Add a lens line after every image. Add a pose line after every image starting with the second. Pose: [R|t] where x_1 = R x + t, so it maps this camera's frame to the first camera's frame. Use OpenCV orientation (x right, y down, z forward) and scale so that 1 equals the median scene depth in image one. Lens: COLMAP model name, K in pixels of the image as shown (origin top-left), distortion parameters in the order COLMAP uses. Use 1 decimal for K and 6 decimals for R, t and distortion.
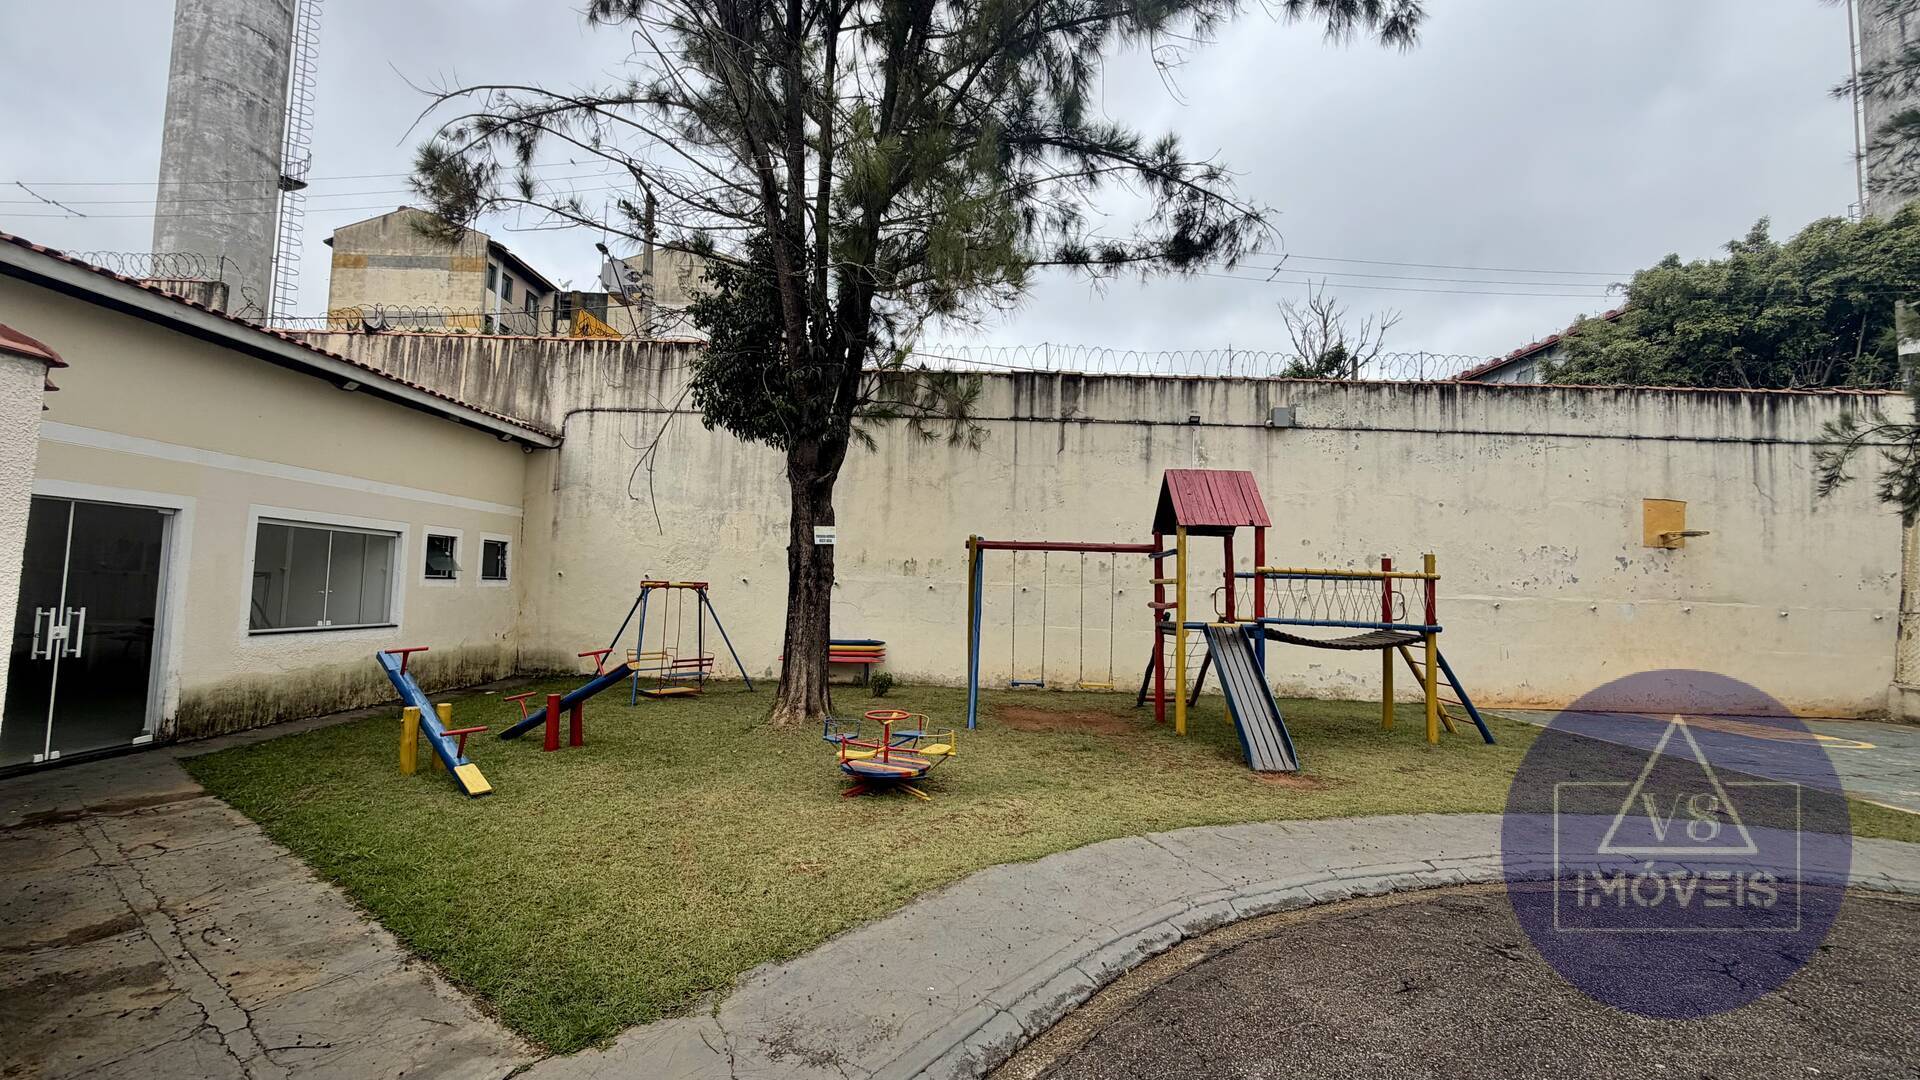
lens RADIAL K [[771.9, 0, 953.5], [0, 771.9, 538.3], [0, 0, 1]] dist [0.003602, 0.000298]
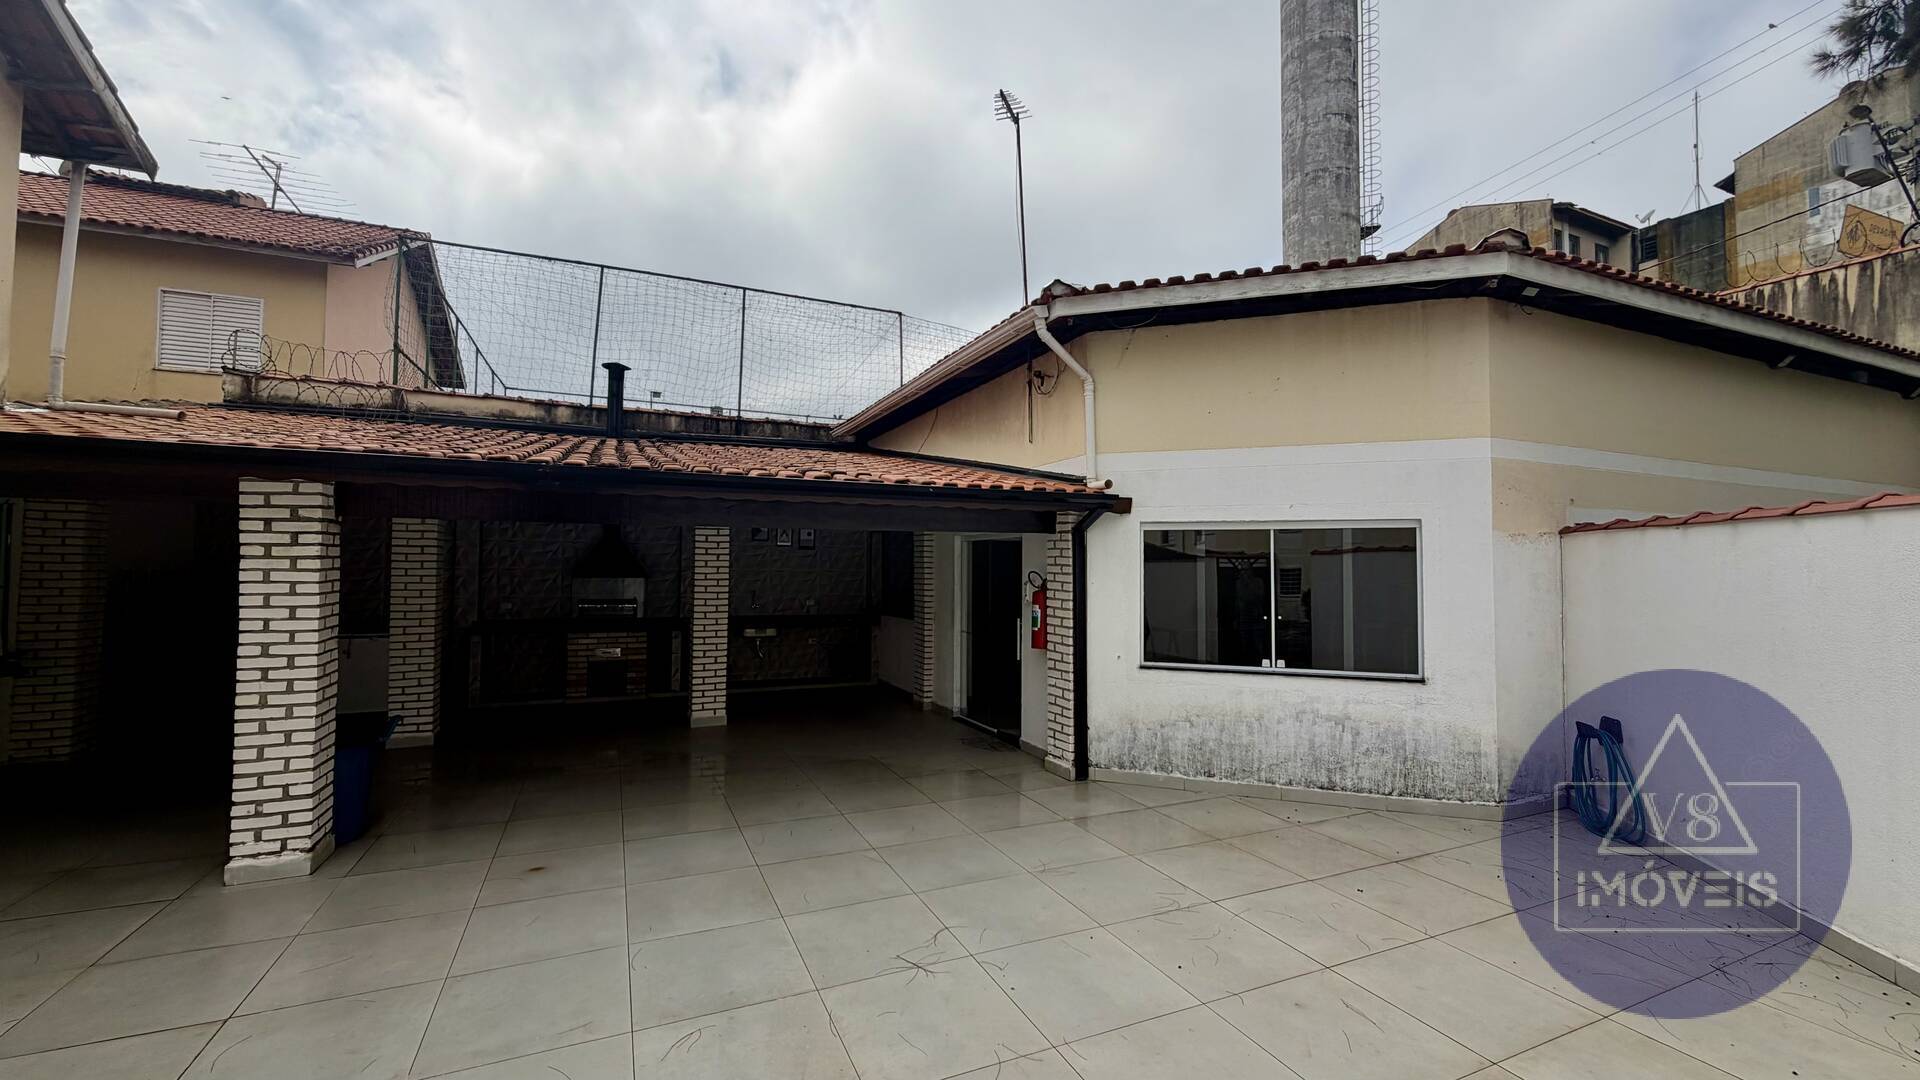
lens RADIAL K [[771.9, 0, 956.3], [0, 771.9, 543.7], [0, 0, 1]] dist [0.003602, 0.000298]
pose [[0.417703, -0.055150, -0.906908, -0.120957], [0.067299, 0.997292, -0.029650, -0.011867], [0.906088, -0.048649, 0.420283, -0.042100]]
